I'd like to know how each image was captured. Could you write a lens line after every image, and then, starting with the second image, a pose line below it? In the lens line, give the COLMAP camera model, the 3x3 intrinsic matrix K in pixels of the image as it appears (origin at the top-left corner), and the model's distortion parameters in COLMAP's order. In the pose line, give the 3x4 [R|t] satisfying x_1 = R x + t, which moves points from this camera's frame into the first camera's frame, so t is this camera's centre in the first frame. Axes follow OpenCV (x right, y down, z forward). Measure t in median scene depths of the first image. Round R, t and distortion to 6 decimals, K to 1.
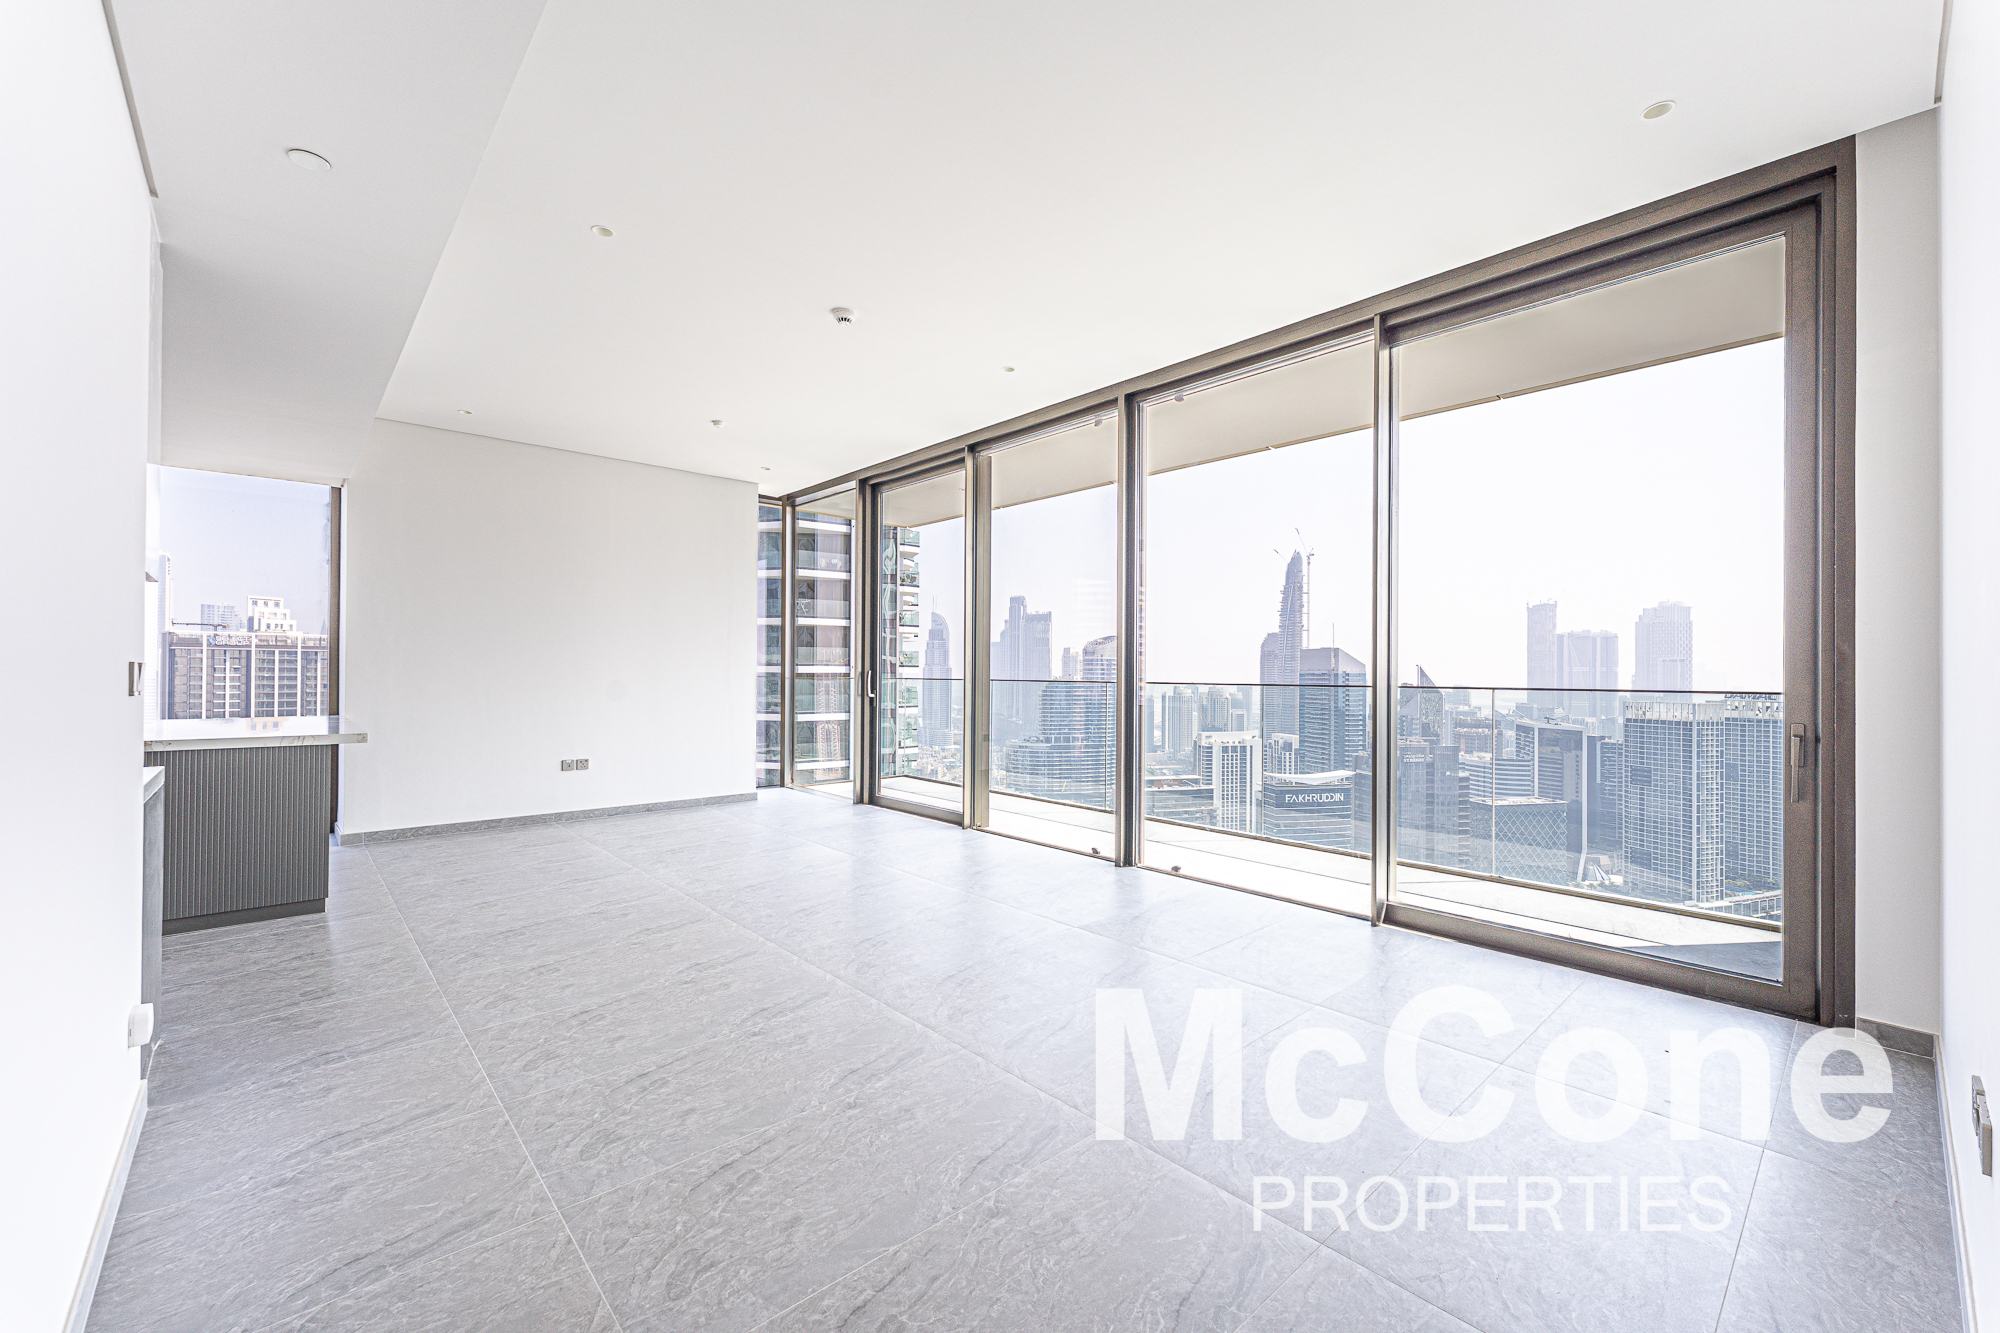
lens RADIAL K [[818.1, 0, 996.8], [0, 818.1, 659.6], [0, 0, 1]] dist [-0.004658, -0.001794]
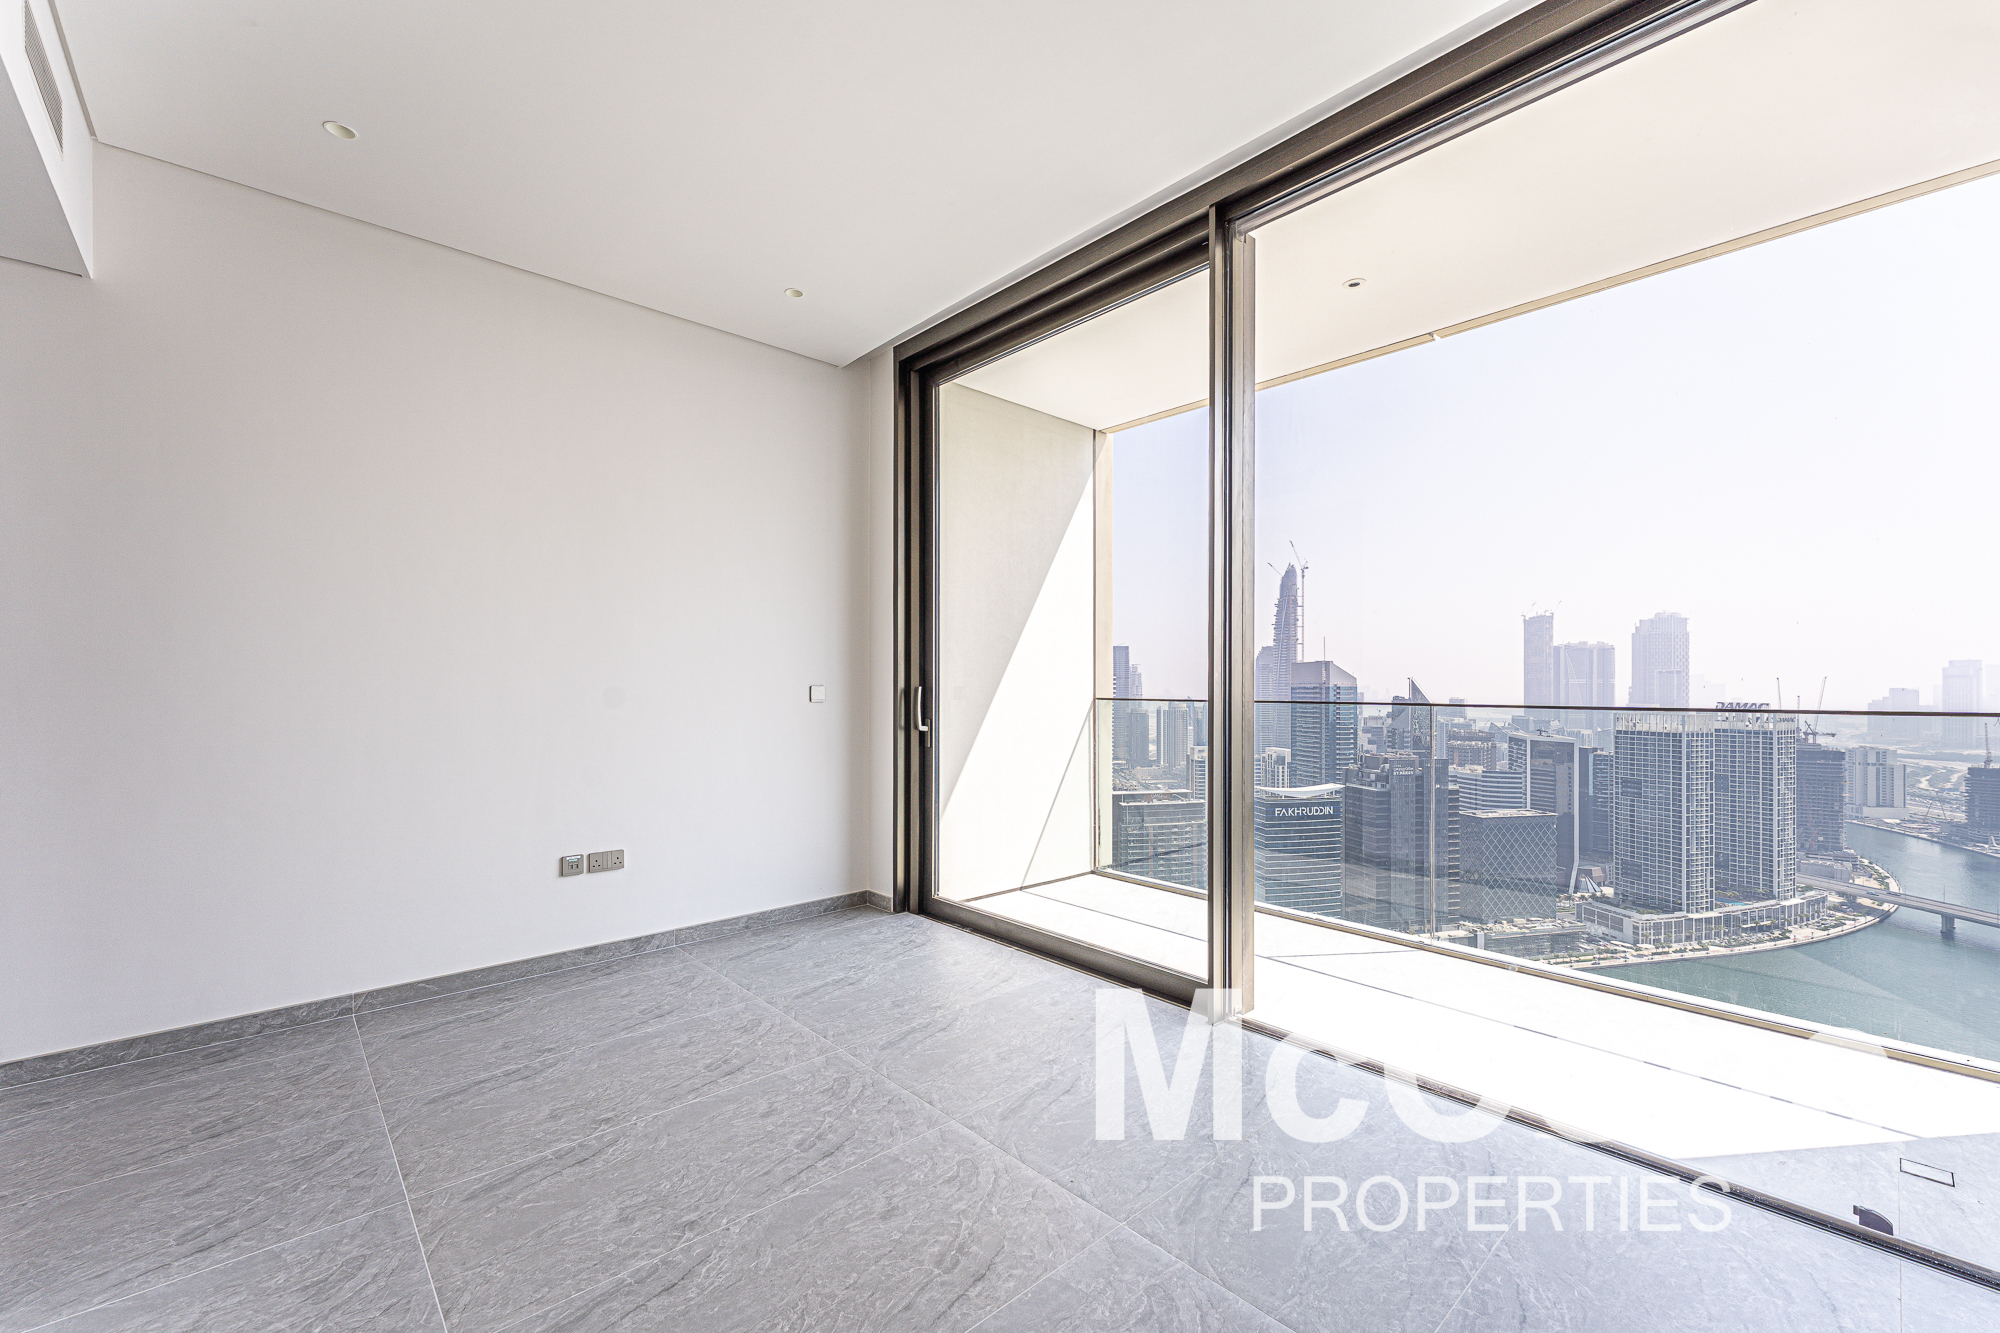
lens RADIAL K [[818.1, 0, 985.5], [0, 818.1, 677.8], [0, 0, 1]] dist [-0.004658, -0.001794]
pose [[0.999974, -0.005459, -0.004676, -0.073284], [0.005476, 0.999979, 0.003603, 0.003851], [0.004656, -0.003629, 0.999983, 0.286890]]
